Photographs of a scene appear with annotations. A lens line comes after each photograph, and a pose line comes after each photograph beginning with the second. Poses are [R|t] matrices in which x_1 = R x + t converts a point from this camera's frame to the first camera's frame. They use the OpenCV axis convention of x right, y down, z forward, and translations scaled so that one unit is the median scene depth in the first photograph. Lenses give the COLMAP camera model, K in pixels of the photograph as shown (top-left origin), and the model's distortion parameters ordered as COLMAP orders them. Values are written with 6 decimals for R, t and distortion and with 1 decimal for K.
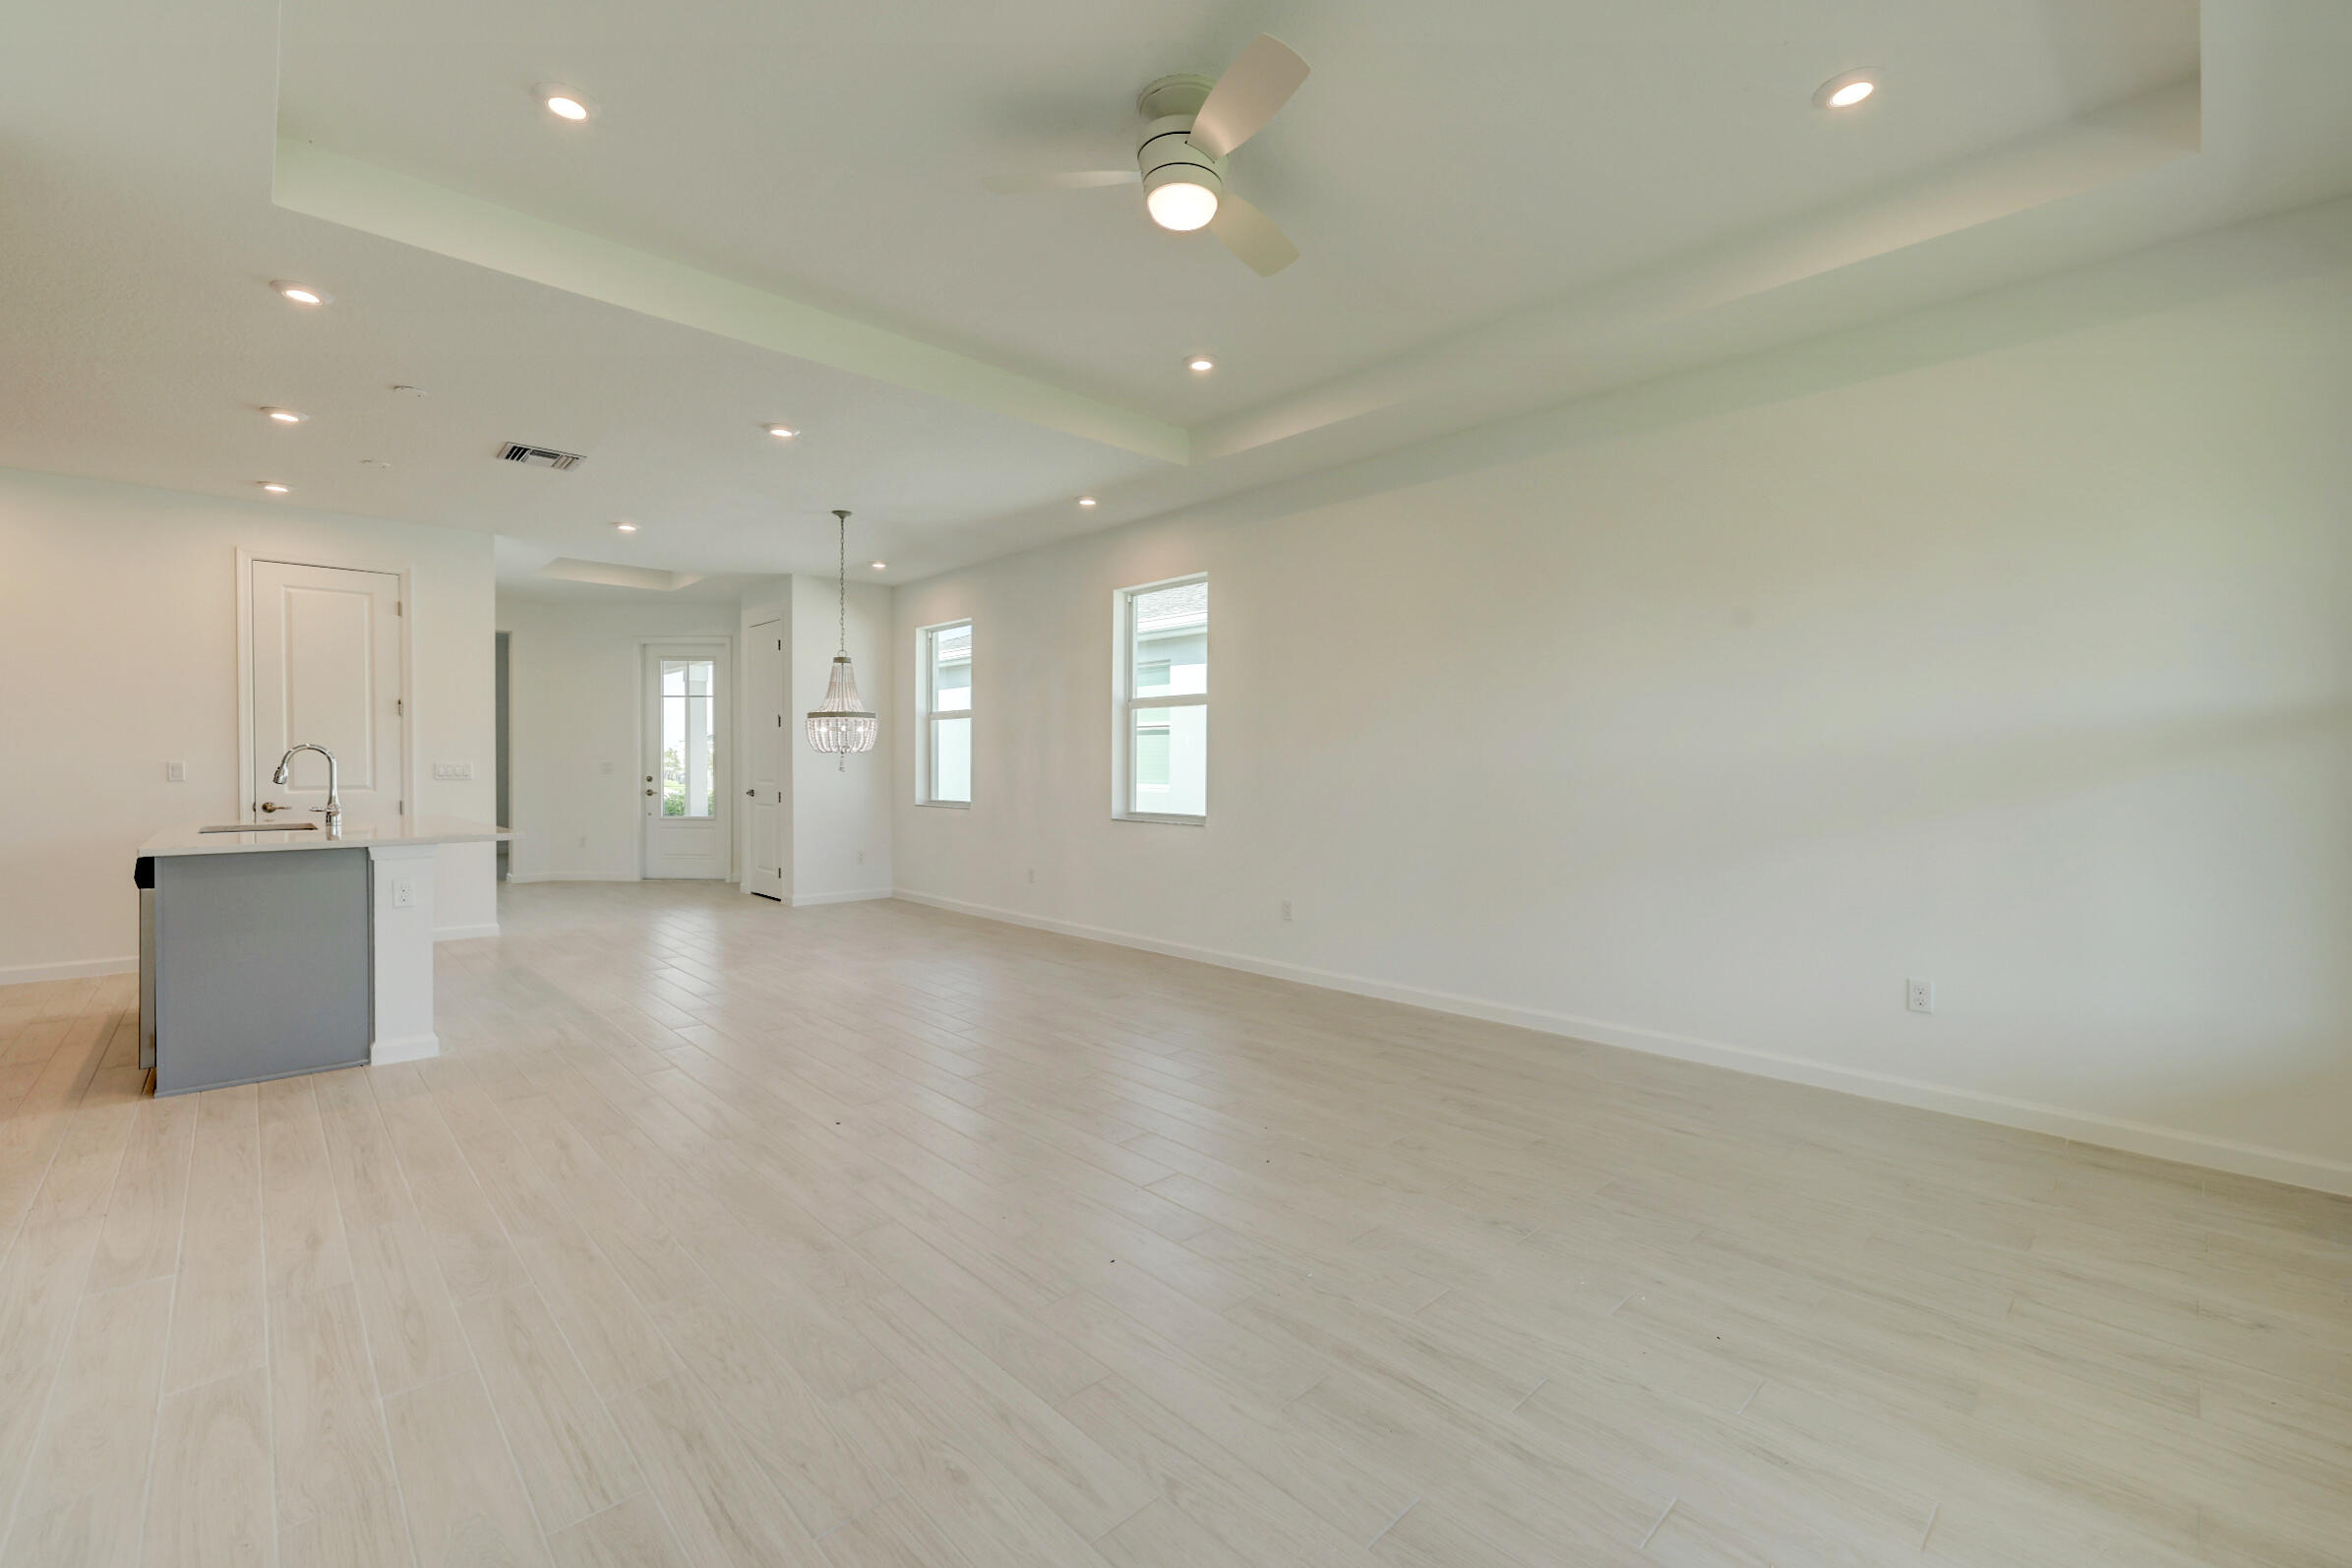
lens RADIAL K [[977.7, 0, 1176.1], [0, 977.7, 776.5], [0, 0, 1]] dist [-0.004747, -0.000306]
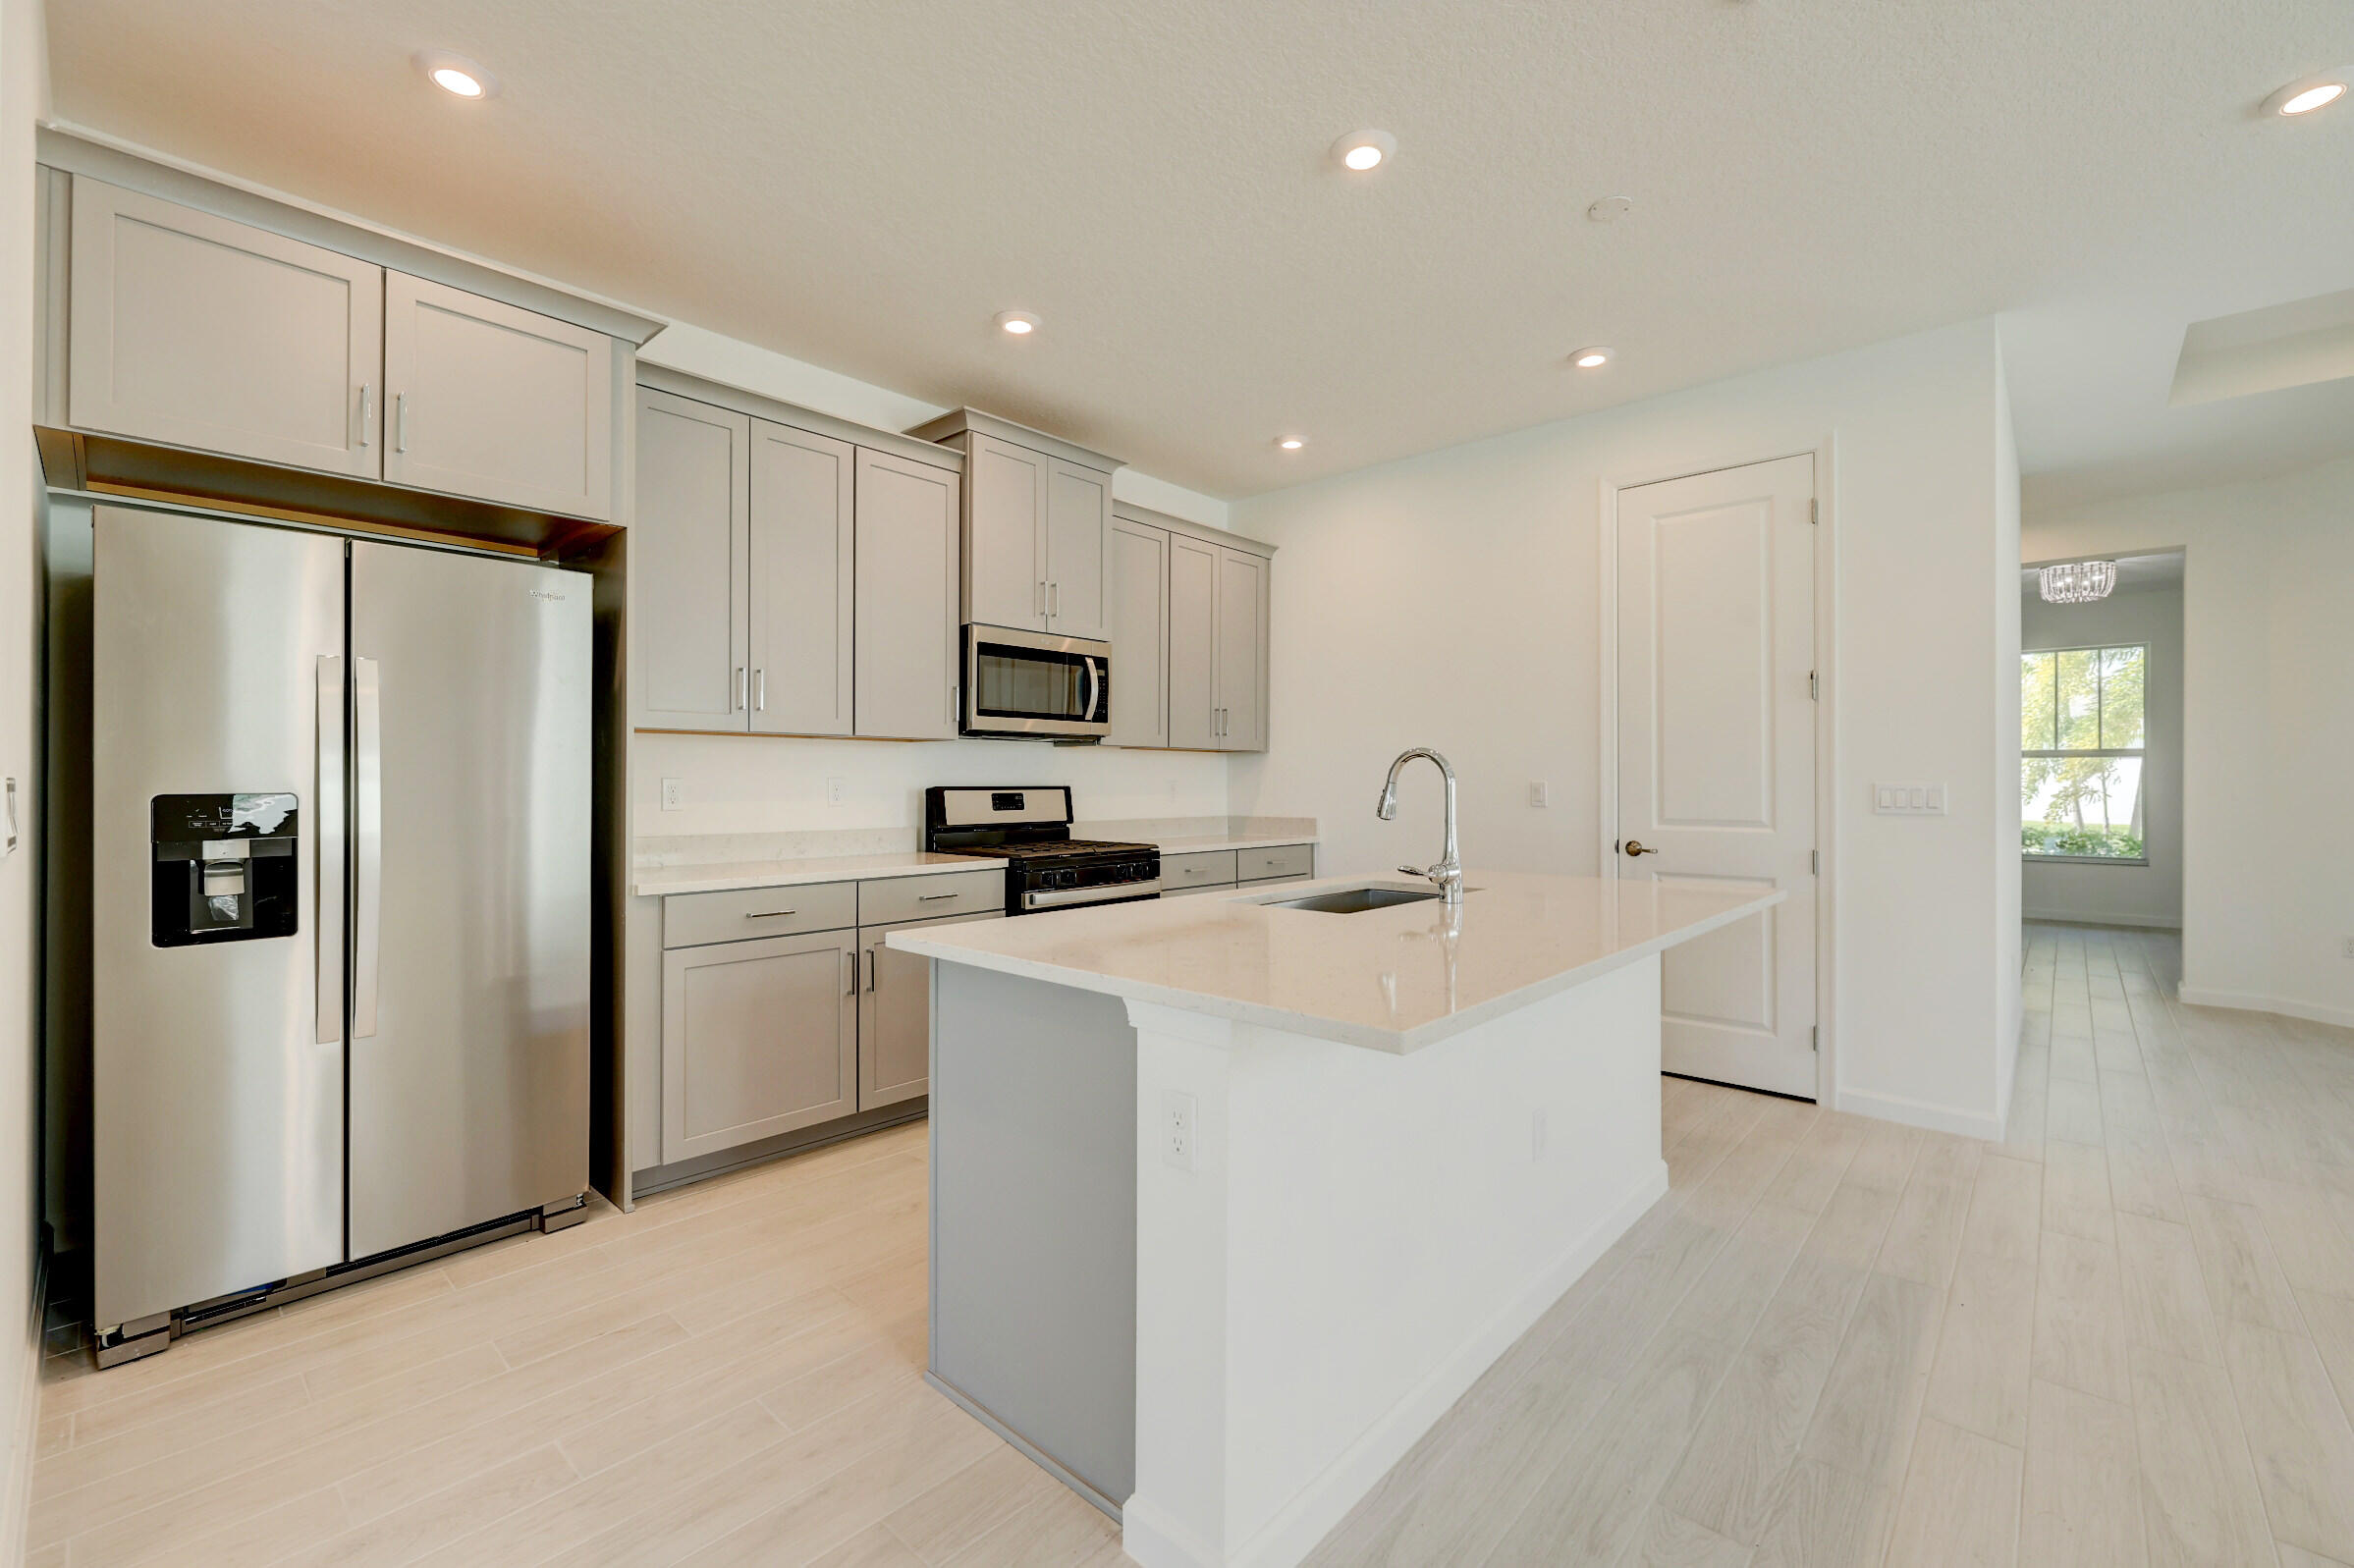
lens RADIAL K [[977.3, 0, 1177.5], [0, 977.3, 775.0], [0, 0, 1]] dist [-0.000983, -0.000320]
pose [[0.066777, -0.008974, -0.997728, -0.206216], [-0.014501, 0.999845, -0.009963, -0.006118], [0.997663, 0.015134, 0.066636, 0.479424]]
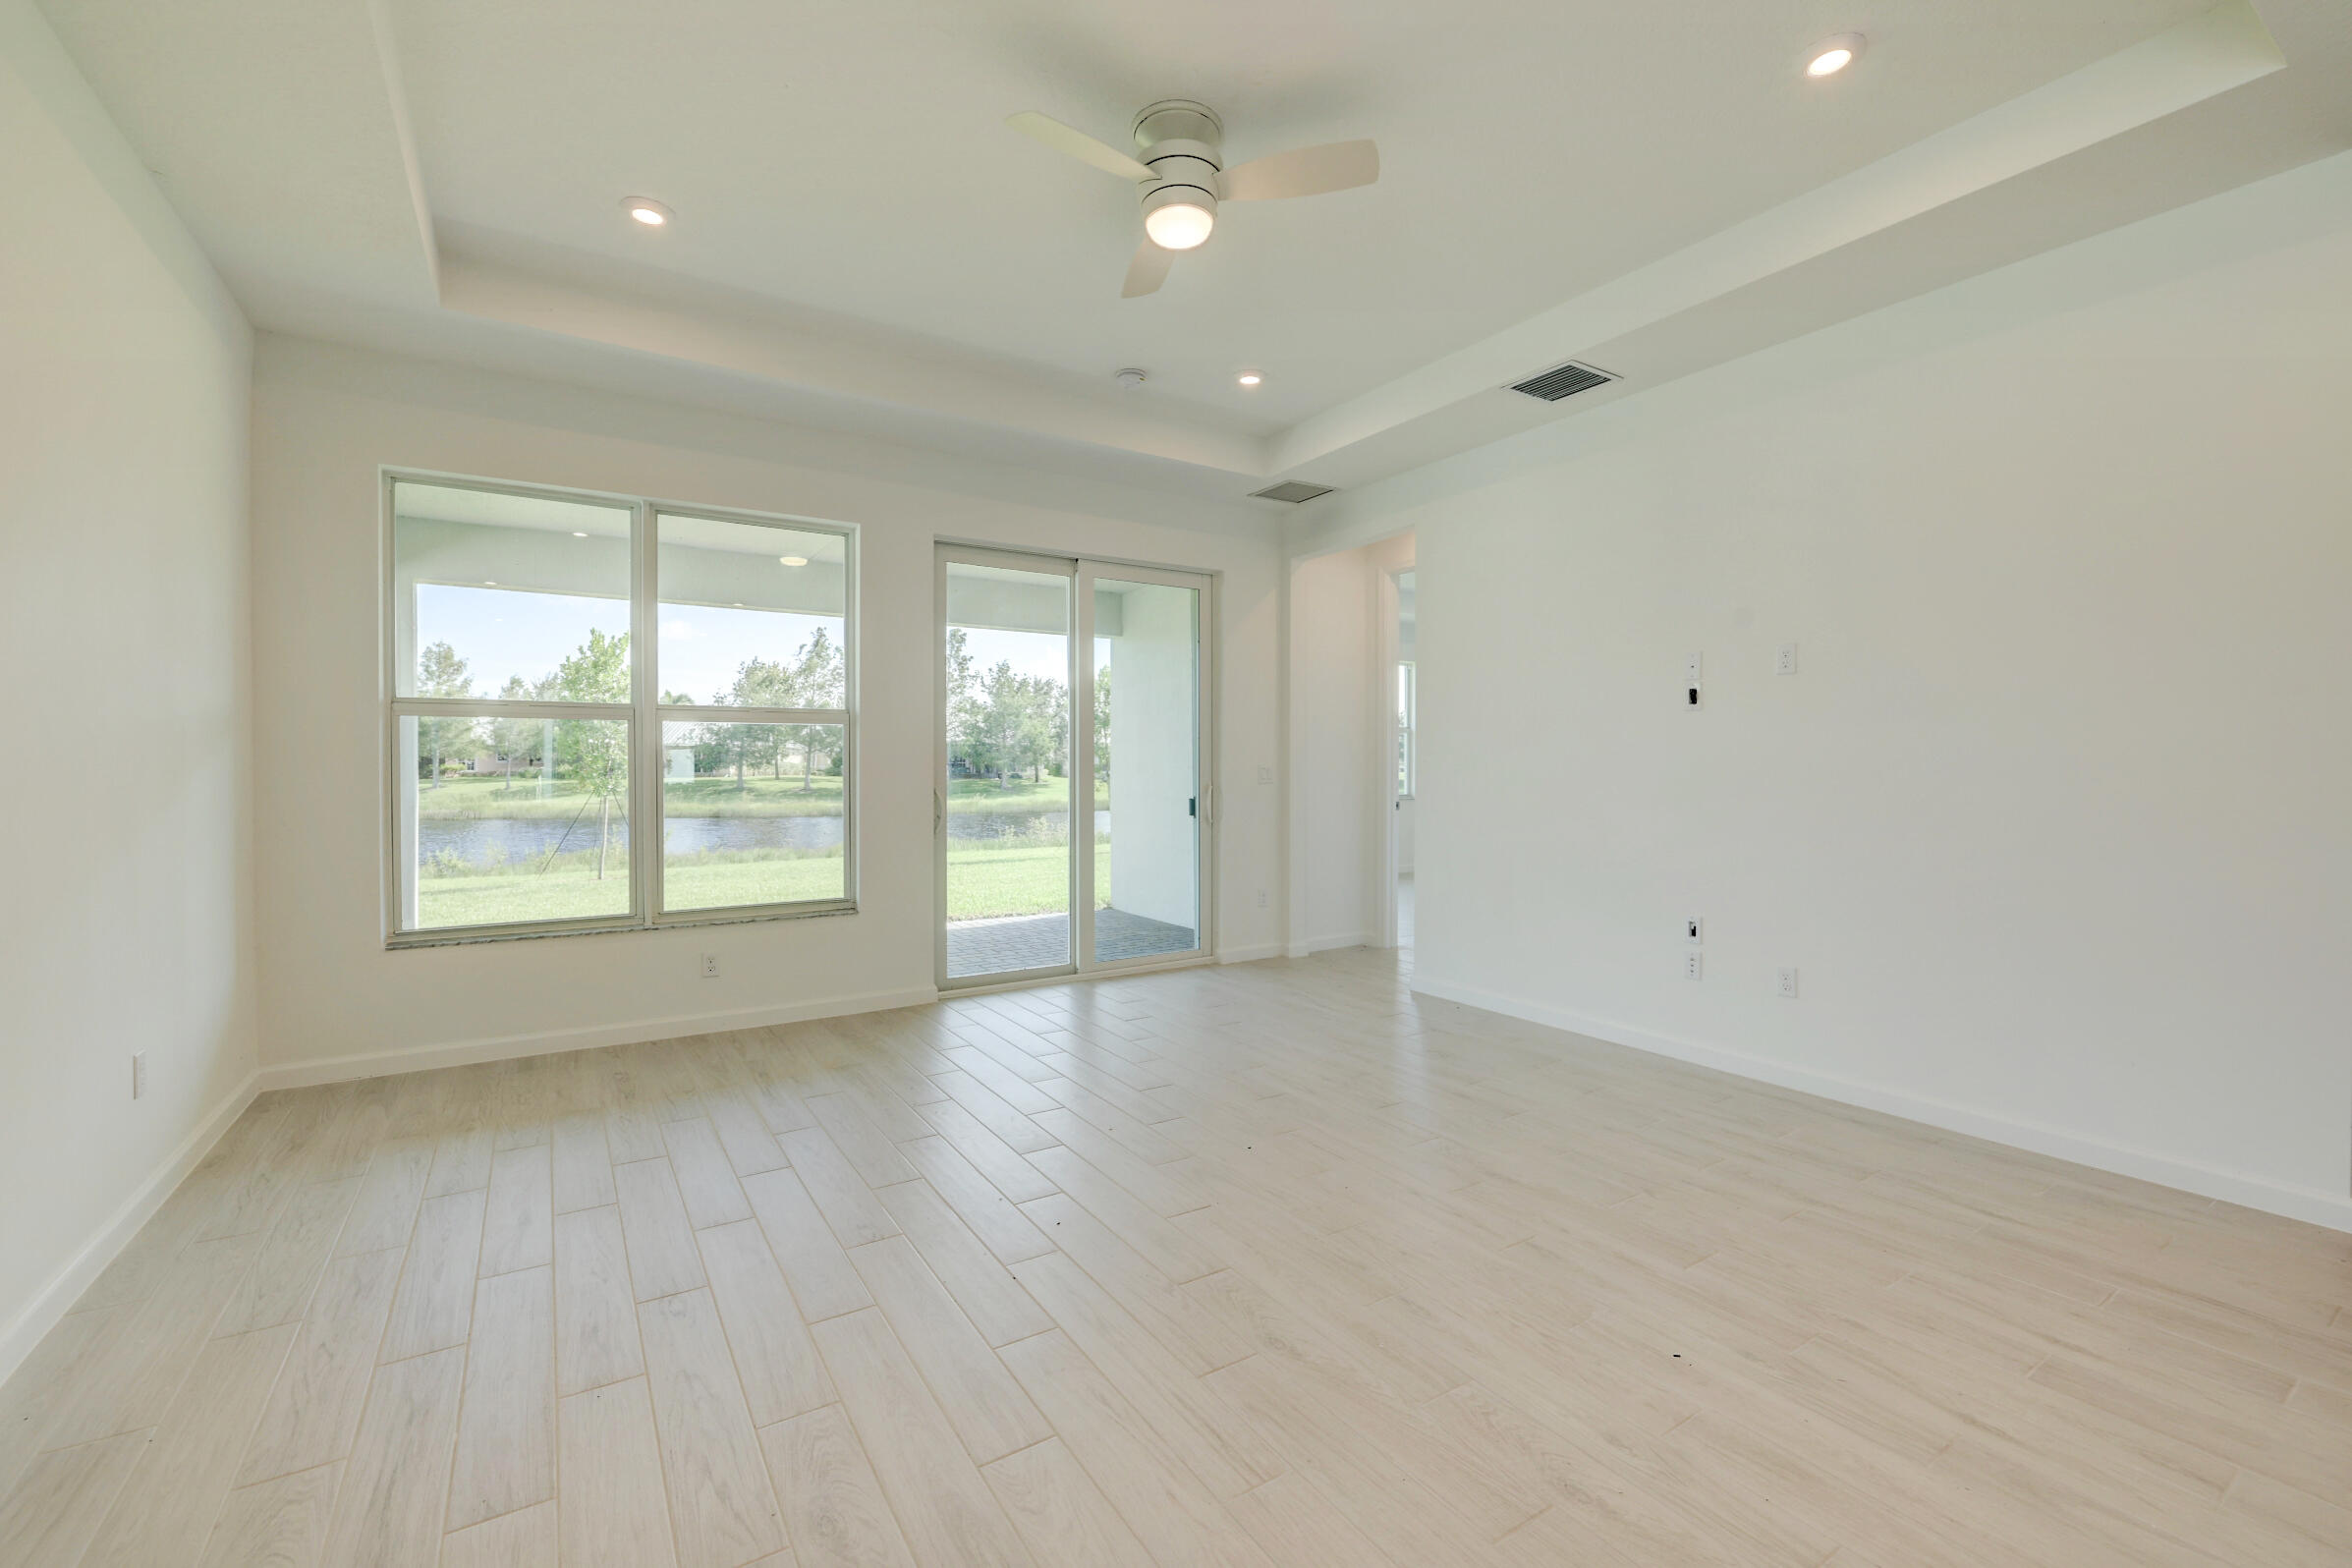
lens RADIAL K [[980.9, 0, 1173.1], [0, 980.9, 774.0], [0, 0, 1]] dist [-0.002264, -0.000355]
pose [[-0.981391, -0.005468, 0.191943, -0.063499], [-0.001463, 0.999778, 0.021003, -0.007680], [-0.192015, 0.020331, -0.981181, 0.680065]]
